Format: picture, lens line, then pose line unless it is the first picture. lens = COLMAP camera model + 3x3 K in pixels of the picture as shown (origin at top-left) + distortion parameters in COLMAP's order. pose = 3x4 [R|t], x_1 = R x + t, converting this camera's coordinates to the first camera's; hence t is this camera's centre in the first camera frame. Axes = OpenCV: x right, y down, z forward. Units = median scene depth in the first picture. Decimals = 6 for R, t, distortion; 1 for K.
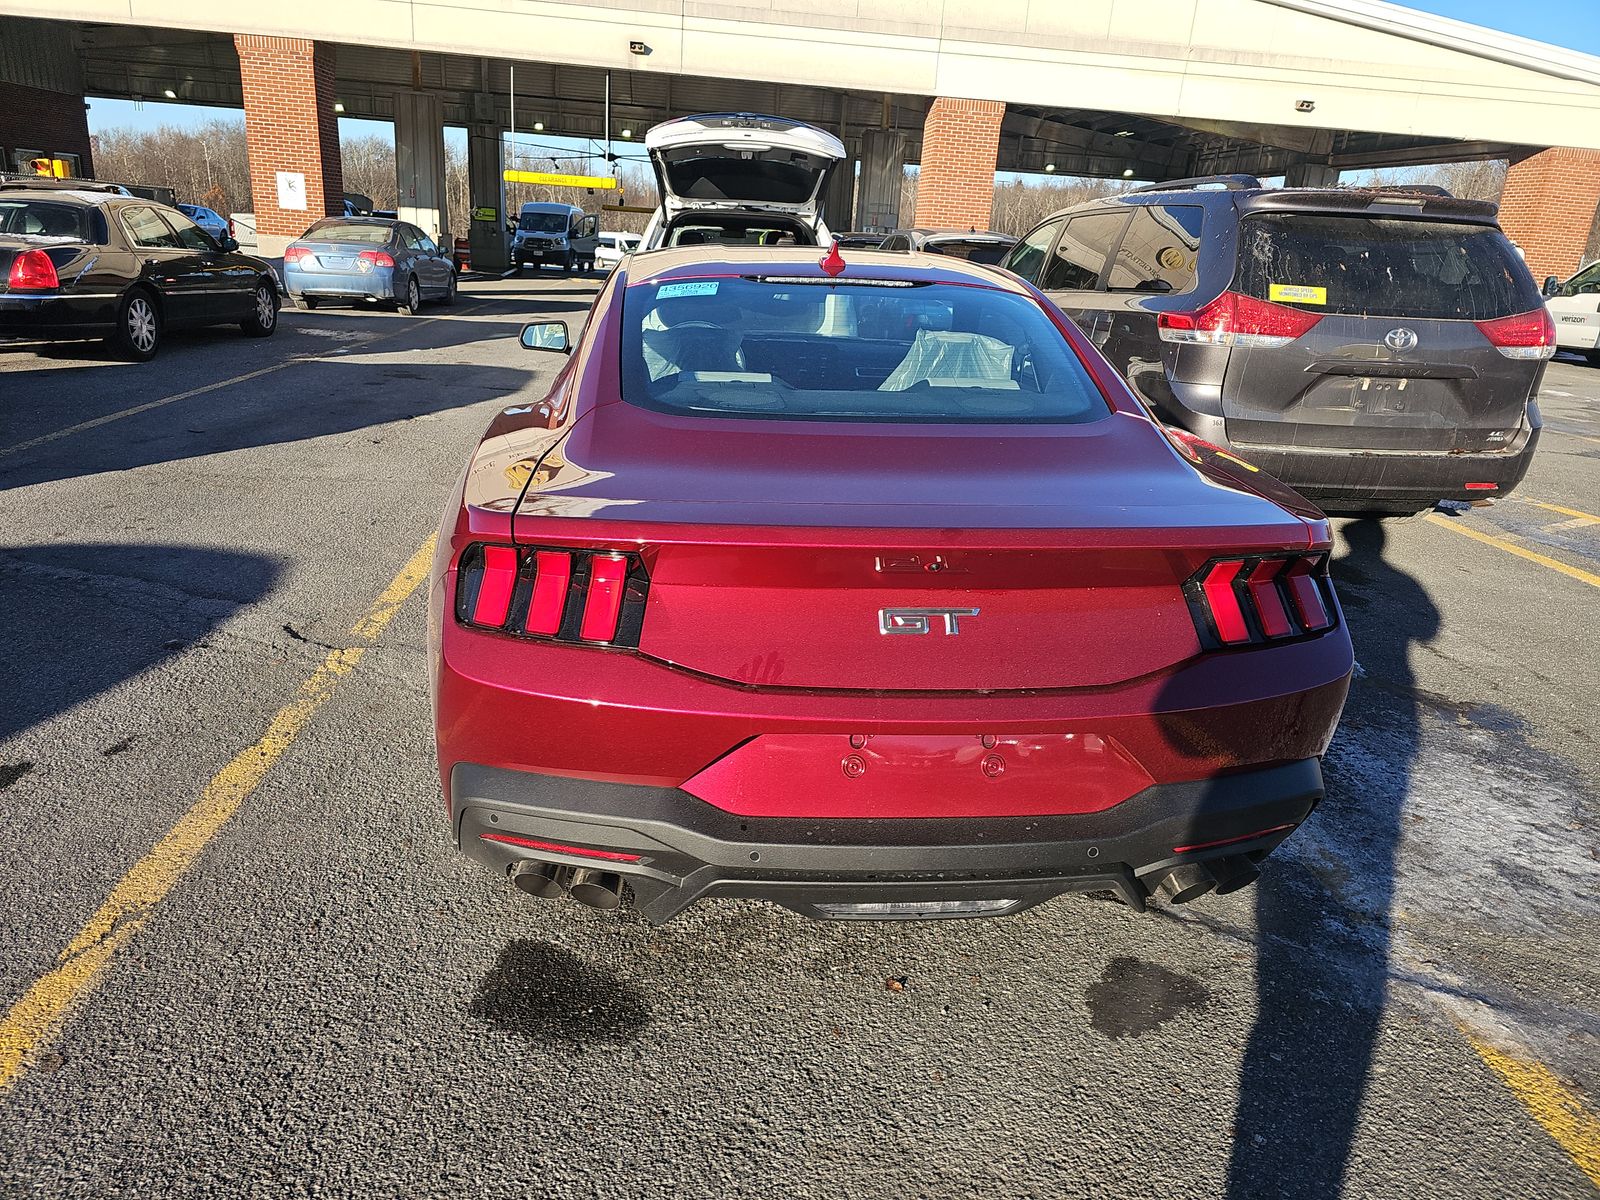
lens RADIAL K [[1080.9, 0, 782.6], [0, 1080.9, 594.5], [0, 0, 1]] dist [0.060854, -0.054034]
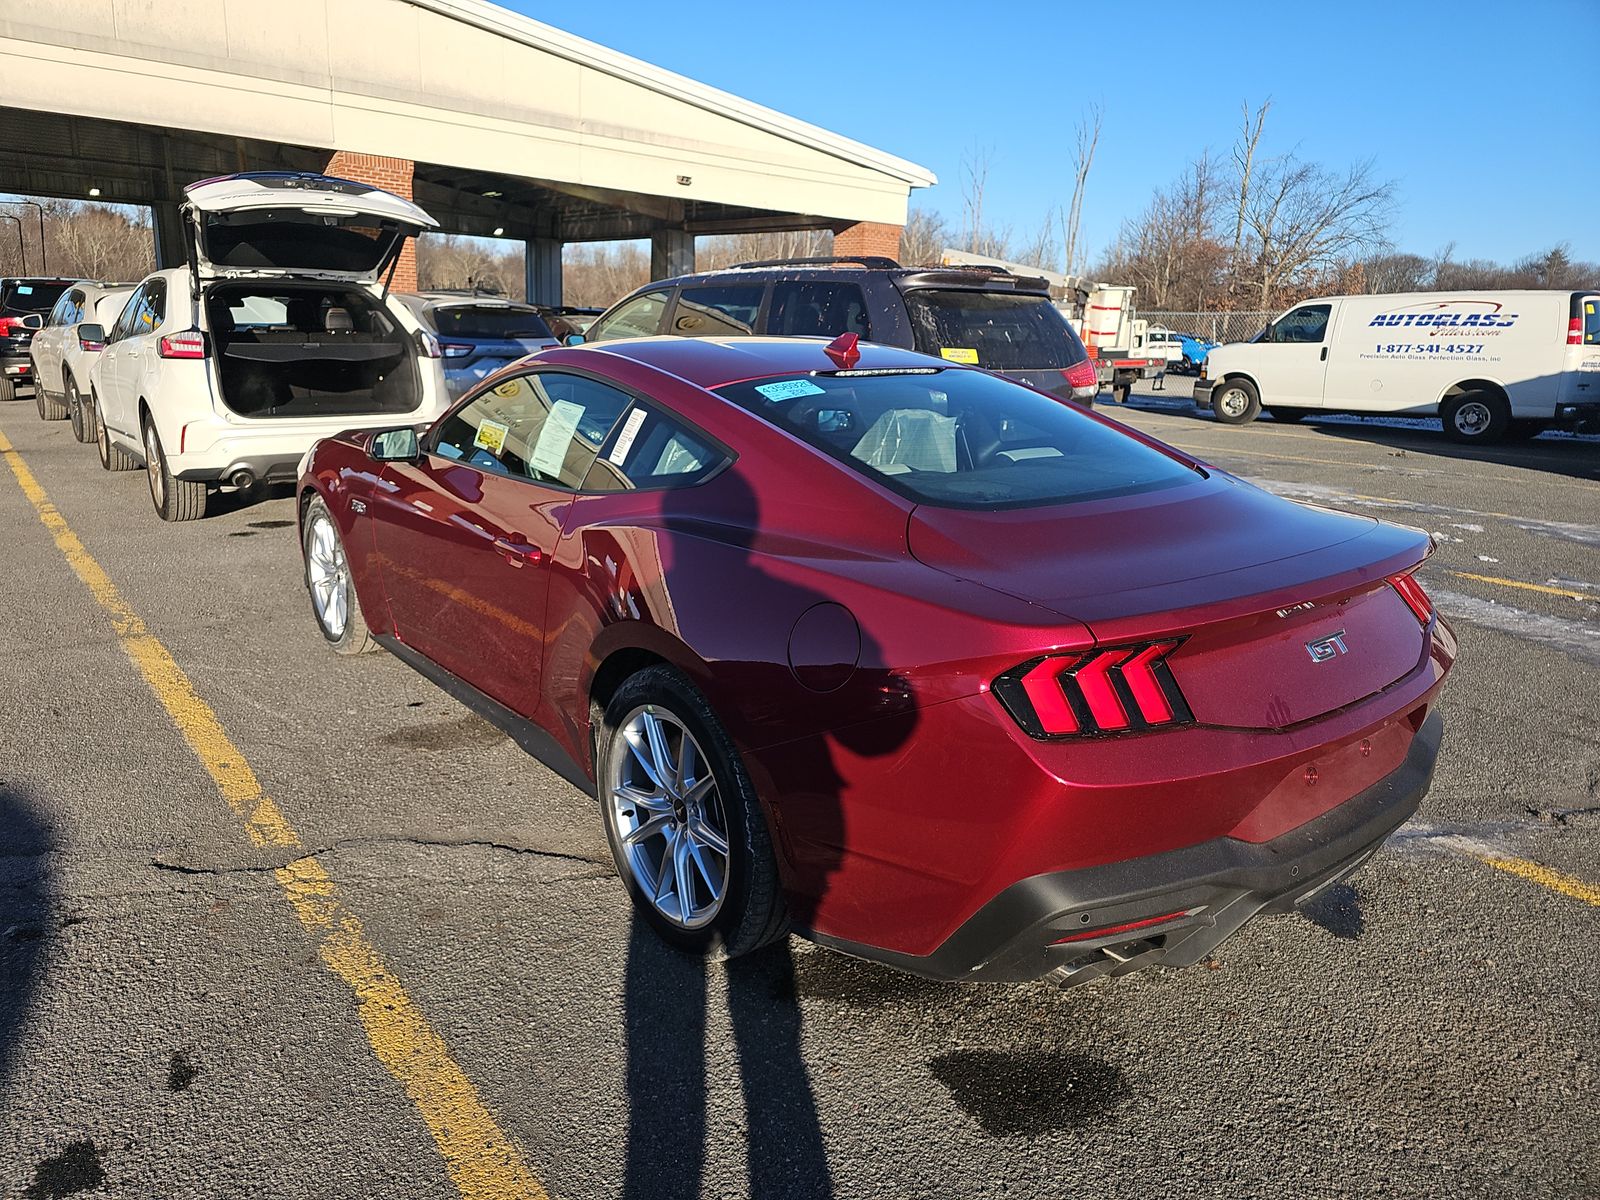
lens RADIAL K [[1099.2, 0, 774.3], [0, 1099.2, 607.2], [0, 0, 1]] dist [0.062549, -0.063385]
pose [[0.816812, -0.173355, 0.550241, -0.152629], [0.192451, 0.981028, 0.023390, -0.024114], [-0.543857, 0.086789, 0.834678, 0.038595]]
